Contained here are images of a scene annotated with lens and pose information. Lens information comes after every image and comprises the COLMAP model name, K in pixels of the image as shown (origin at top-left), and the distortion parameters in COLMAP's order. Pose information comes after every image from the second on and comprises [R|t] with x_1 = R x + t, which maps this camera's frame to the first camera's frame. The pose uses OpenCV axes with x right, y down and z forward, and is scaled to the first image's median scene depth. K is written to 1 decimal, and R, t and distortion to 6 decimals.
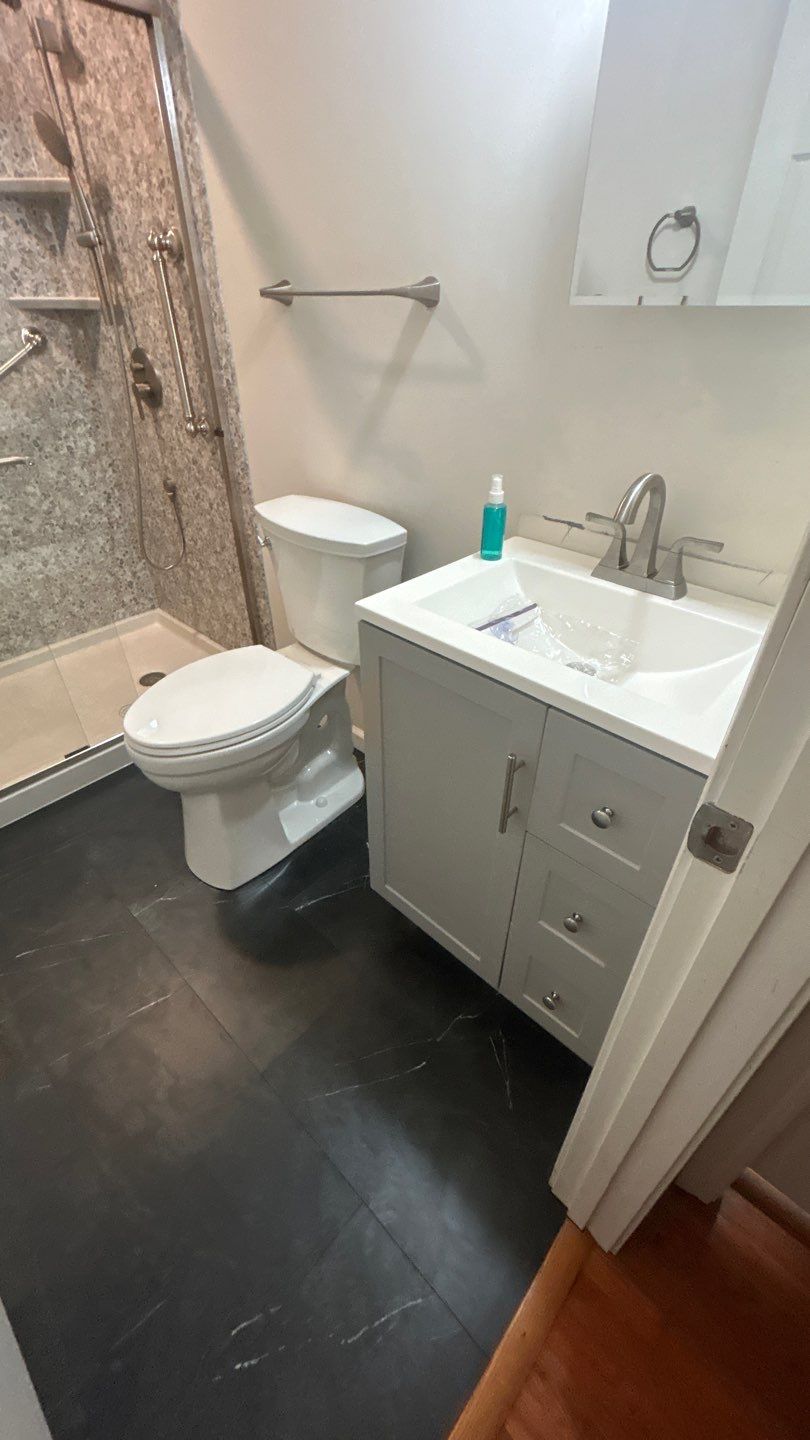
lens RADIAL K [[580.3, 0, 405.0], [0, 580.3, 720.0], [0, 0, 1]] dist [0.001669, -0.000091]
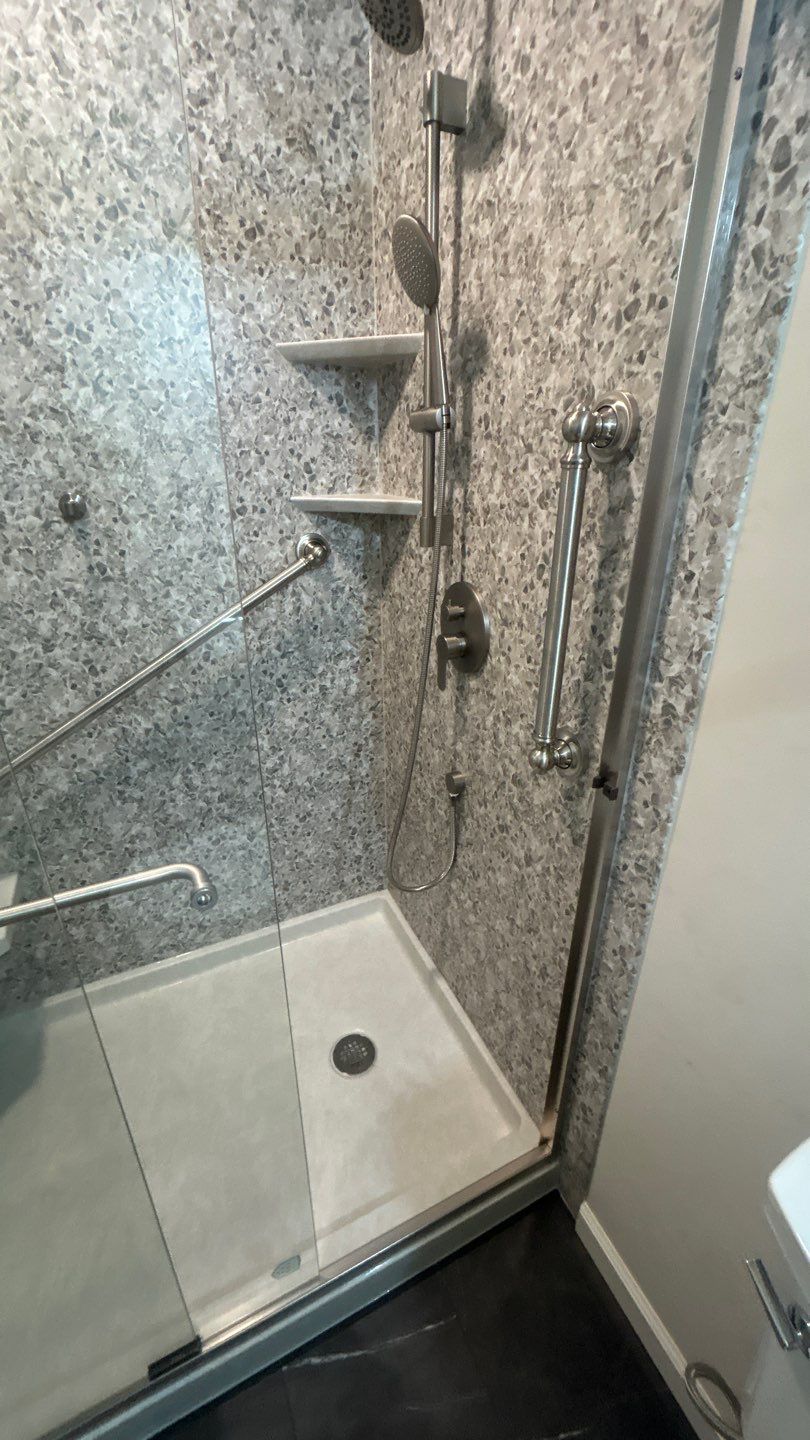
lens RADIAL K [[579.8, 0, 405.0], [0, 579.8, 720.0], [0, 0, 1]] dist [-0.006339, 0.003130]
pose [[0.926804, 0.159146, -0.340158, -0.295562], [-0.222273, 0.962540, -0.155277, -0.406375], [0.302704, 0.219519, 0.927460, 0.478552]]
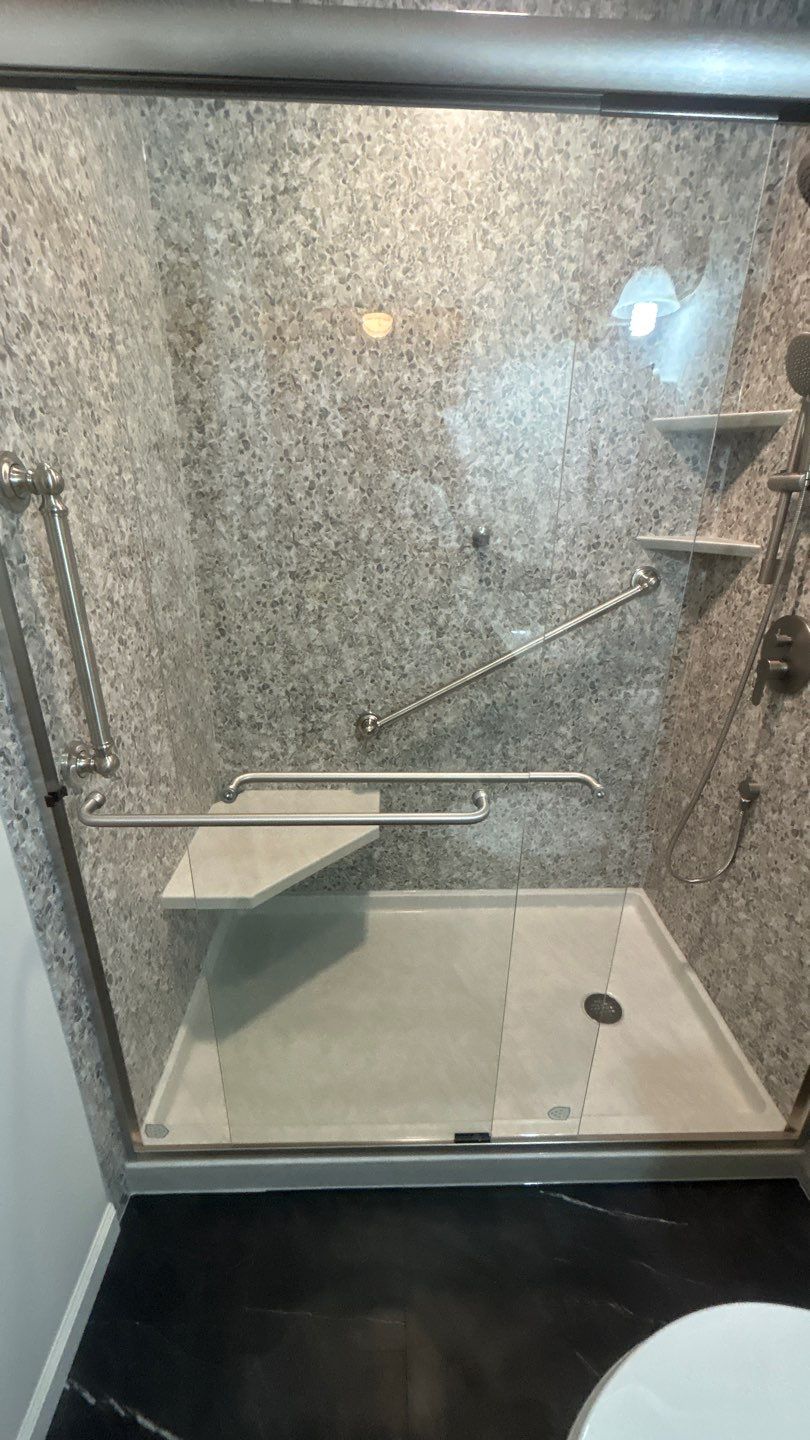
lens RADIAL K [[579.8, 0, 405.0], [0, 579.8, 720.0], [0, 0, 1]] dist [-0.006339, 0.003130]
pose [[0.700504, 0.279866, -0.656482, -0.301369], [-0.431251, 0.898946, -0.076939, -0.284755], [0.568609, 0.337004, 0.750407, 0.278565]]
